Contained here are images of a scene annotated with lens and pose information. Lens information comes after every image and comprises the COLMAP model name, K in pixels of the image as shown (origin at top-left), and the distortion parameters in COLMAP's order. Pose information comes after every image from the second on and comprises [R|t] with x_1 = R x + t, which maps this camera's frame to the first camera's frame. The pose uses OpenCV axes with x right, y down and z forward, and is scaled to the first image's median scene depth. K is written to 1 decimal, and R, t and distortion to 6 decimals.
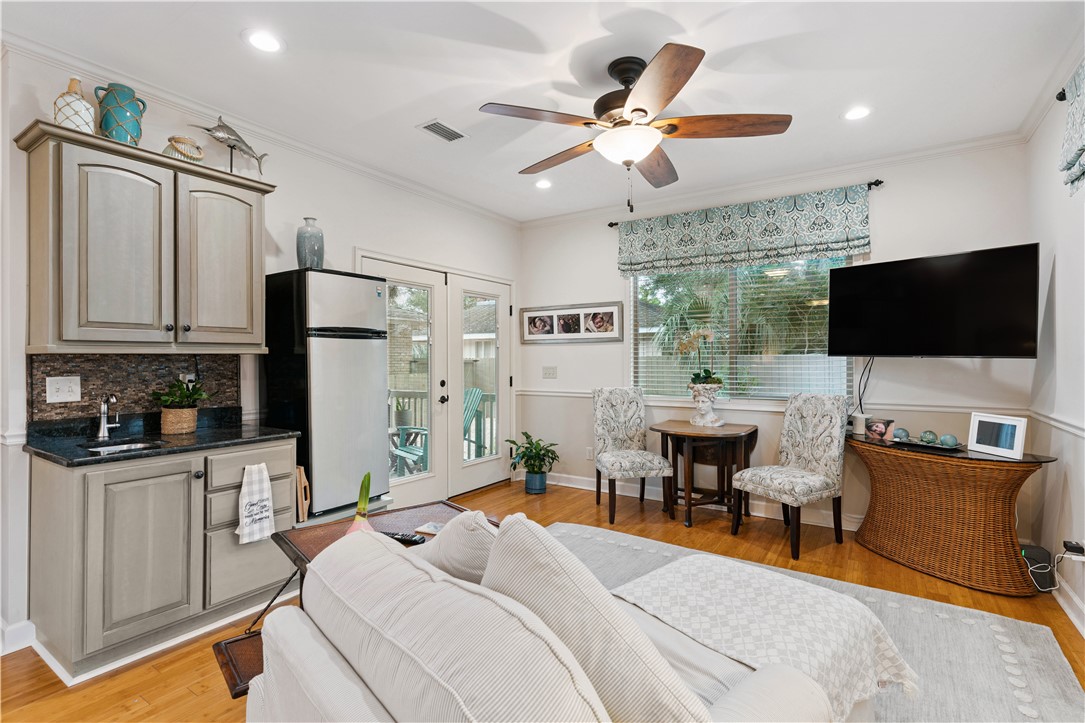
lens RADIAL K [[514.9, 0, 542.0], [0, 514.9, 361.1], [0, 0, 1]] dist [-0.002650, 0.000330]
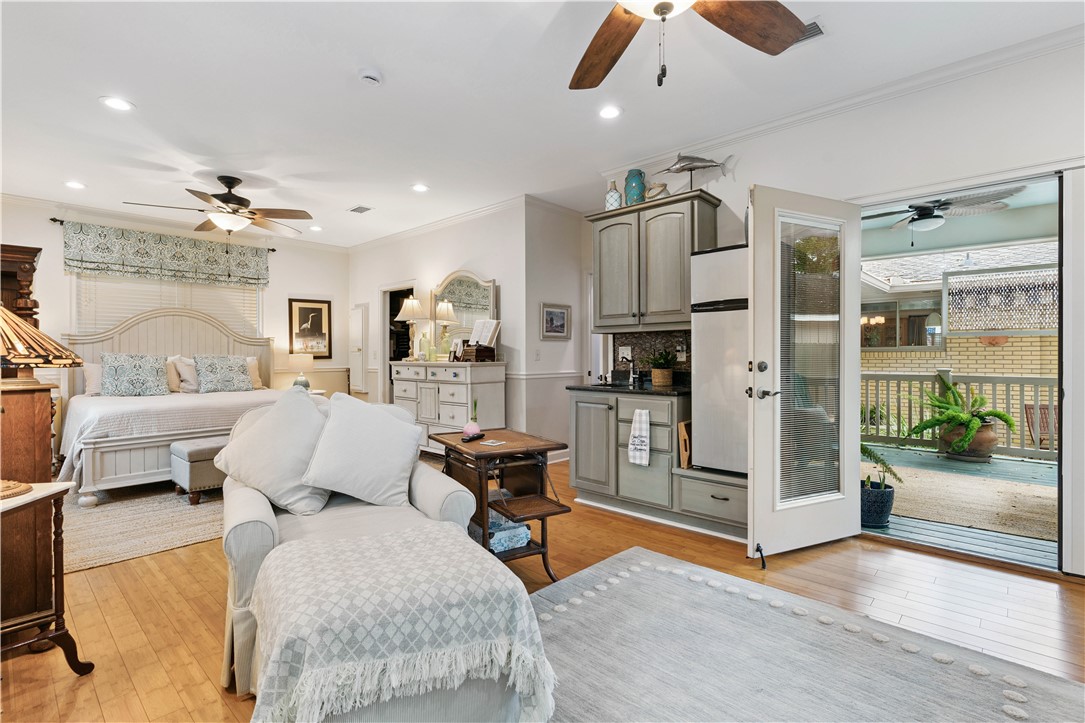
lens RADIAL K [[514.9, 0, 542.2], [0, 514.9, 357.9], [0, 0, 1]] dist [-0.002650, 0.000330]
pose [[-0.175697, 0.012422, -0.984366, 0.851376], [0.006283, 0.999914, 0.011497, 0.044865], [0.984424, -0.004164, -0.175760, 0.987917]]
